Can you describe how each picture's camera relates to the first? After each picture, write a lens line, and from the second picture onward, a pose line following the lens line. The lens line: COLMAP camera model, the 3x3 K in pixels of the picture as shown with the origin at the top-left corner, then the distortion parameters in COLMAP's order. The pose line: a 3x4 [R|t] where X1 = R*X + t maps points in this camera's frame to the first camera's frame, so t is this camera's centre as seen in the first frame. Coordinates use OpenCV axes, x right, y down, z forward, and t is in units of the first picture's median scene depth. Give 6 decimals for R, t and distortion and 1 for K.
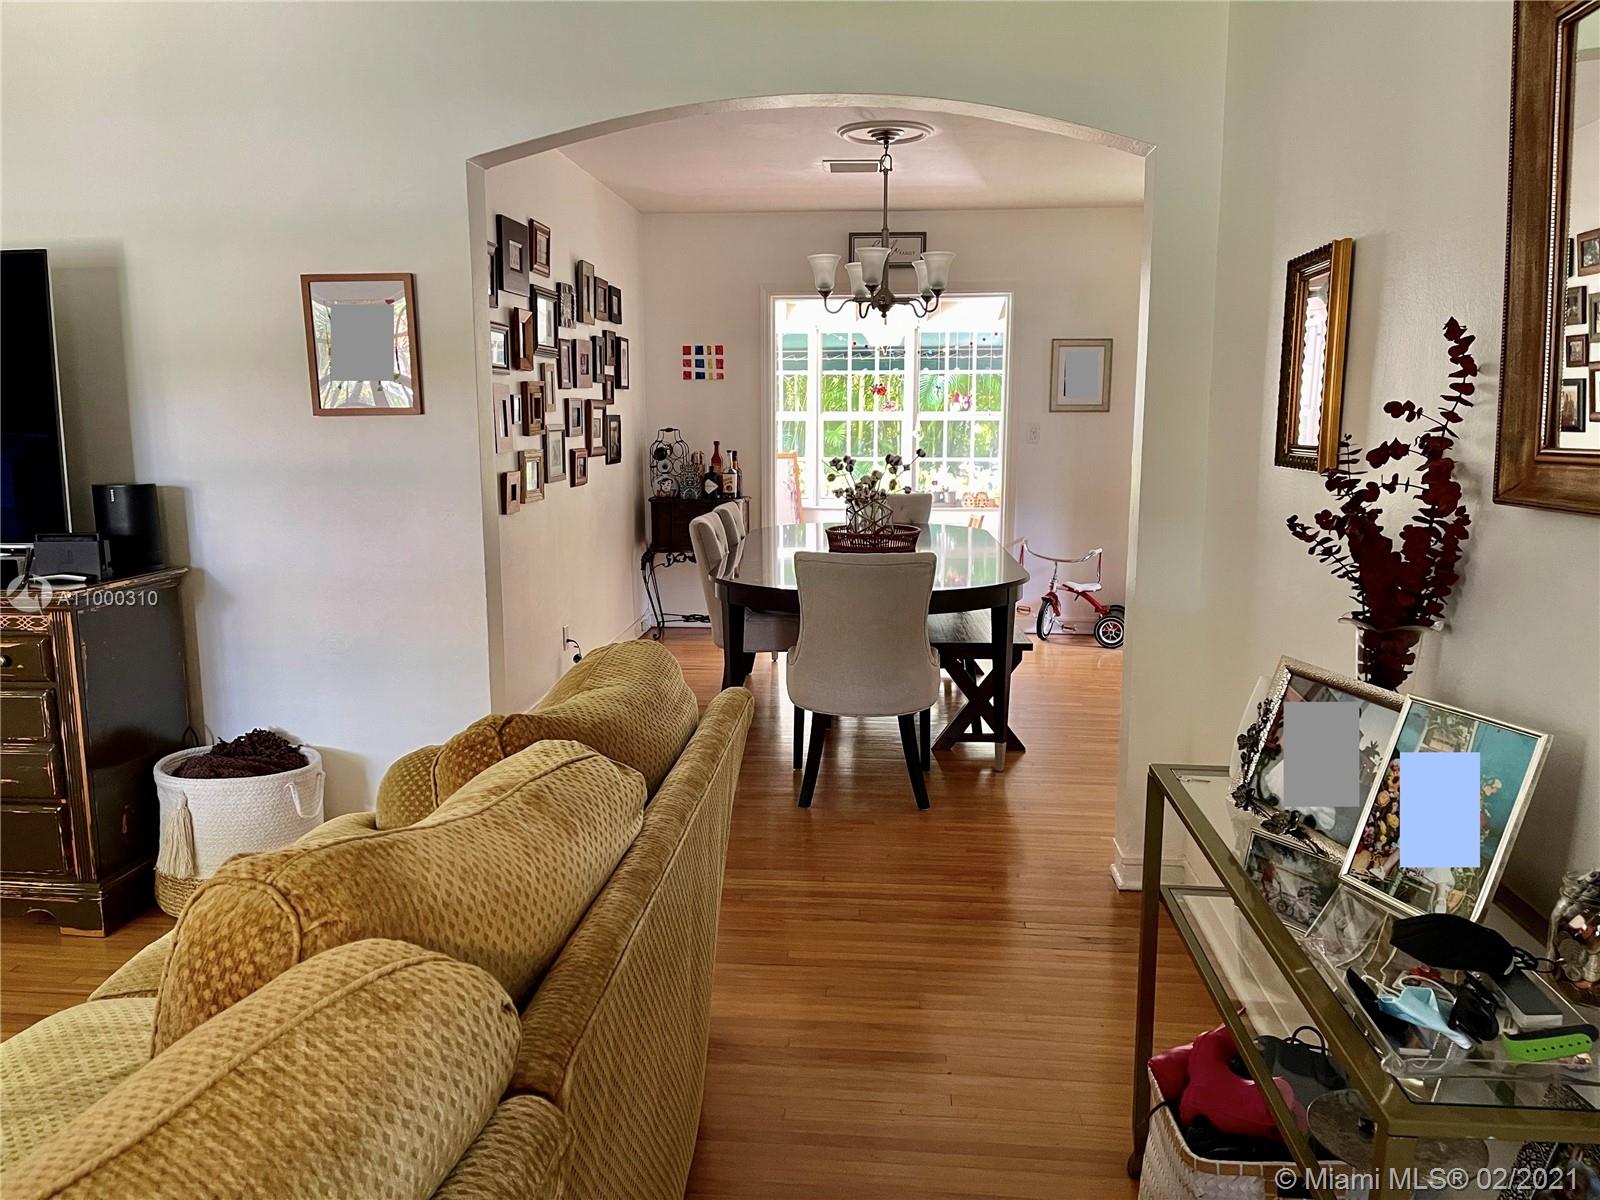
lens RADIAL K [[1204.5, 0, 799.0], [0, 1204.5, 596.8], [0, 0, 1]] dist [0.075055, -0.103602]
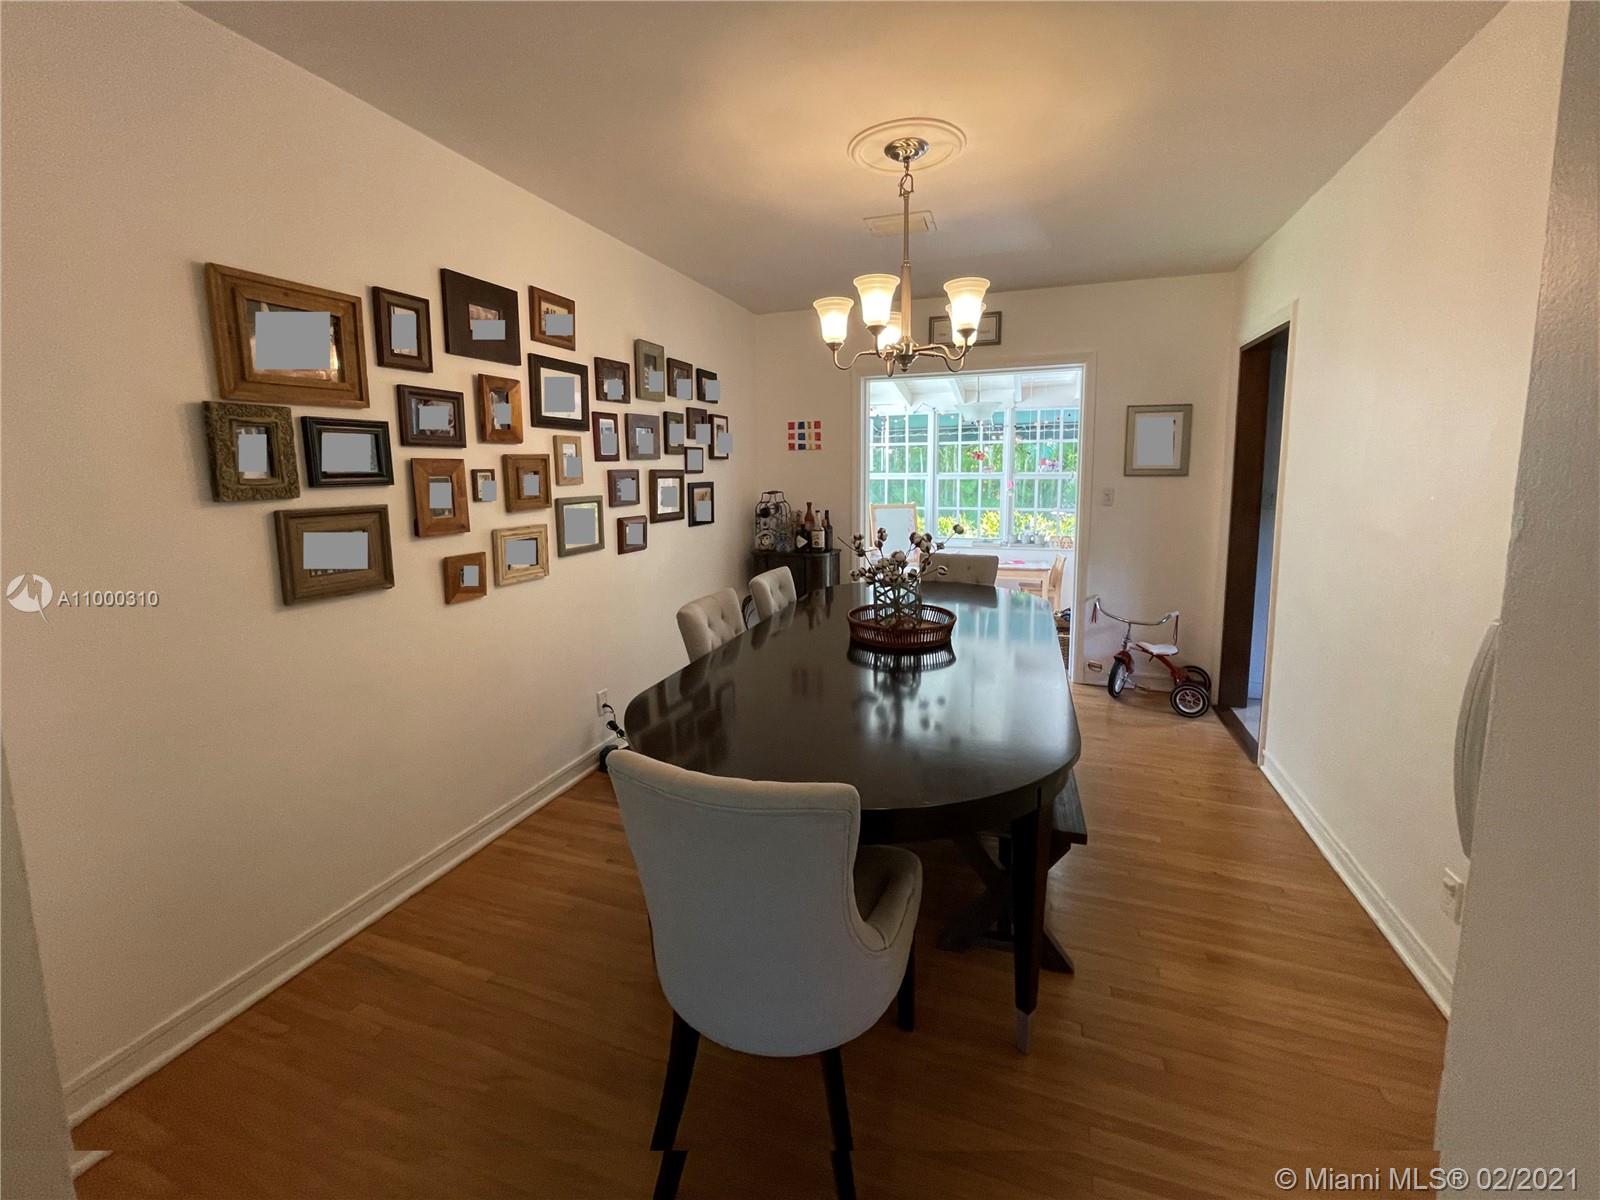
lens RADIAL K [[649.8, 0, 803.7], [0, 649.8, 540.9], [0, 0, 1]] dist [-0.002592, -0.000077]
pose [[0.966963, 0.019142, -0.254198, 0.083826], [-0.029792, 0.998829, -0.038112, -0.067465], [0.253171, 0.044426, 0.966401, 0.393661]]
